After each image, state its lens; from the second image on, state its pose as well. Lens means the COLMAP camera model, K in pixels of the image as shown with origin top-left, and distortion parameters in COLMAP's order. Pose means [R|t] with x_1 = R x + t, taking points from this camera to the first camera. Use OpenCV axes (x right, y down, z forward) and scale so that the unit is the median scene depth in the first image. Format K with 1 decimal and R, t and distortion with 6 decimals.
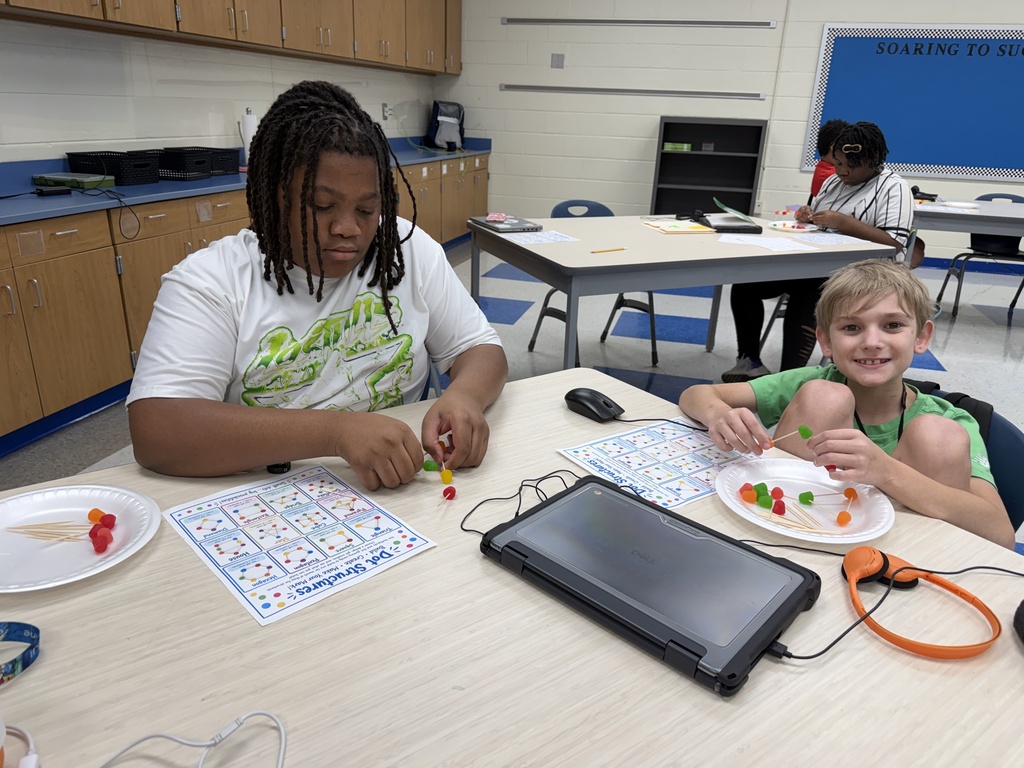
lens RADIAL K [[724.1, 0, 512.0], [0, 724.1, 384.0], [0, 0, 1]] dist [-0.001736, -0.000103]
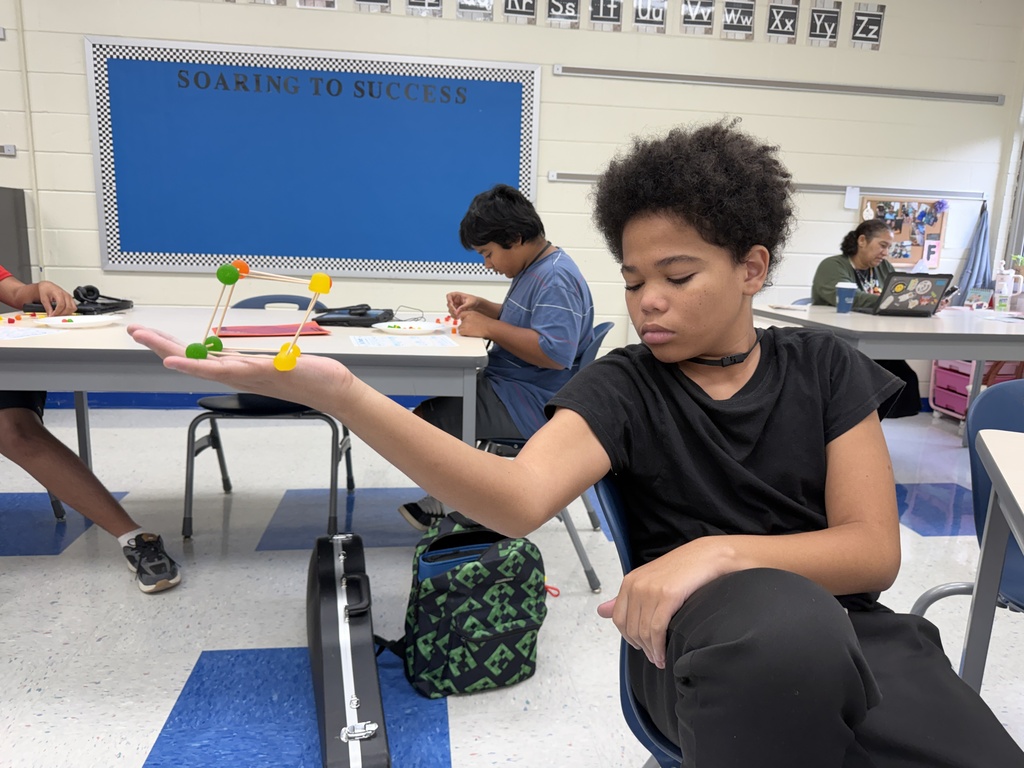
lens RADIAL K [[724.1, 0, 512.0], [0, 724.1, 384.0], [0, 0, 1]] dist [-0.001736, -0.000103]
pose [[0.926809, -0.081791, 0.366519, 0.527246], [0.136029, 0.982832, -0.124649, -0.085209], [-0.350031, 0.165383, 0.922023, 0.364367]]
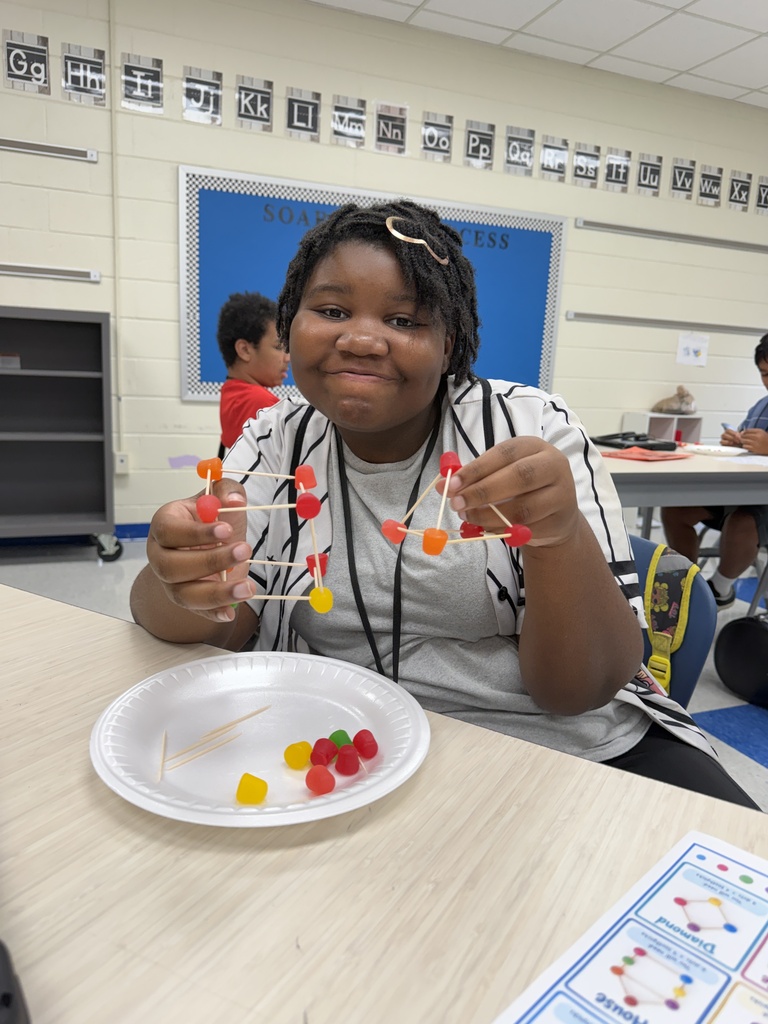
lens RADIAL K [[765.8, 0, 384.0], [0, 765.8, 512.0], [0, 0, 1]] dist [-0.002370, -0.003314]
pose [[0.801181, -0.114422, 0.587381, 0.162826], [0.197356, 0.977157, -0.078840, -0.131744], [-0.564942, 0.179088, 0.805462, 0.445930]]
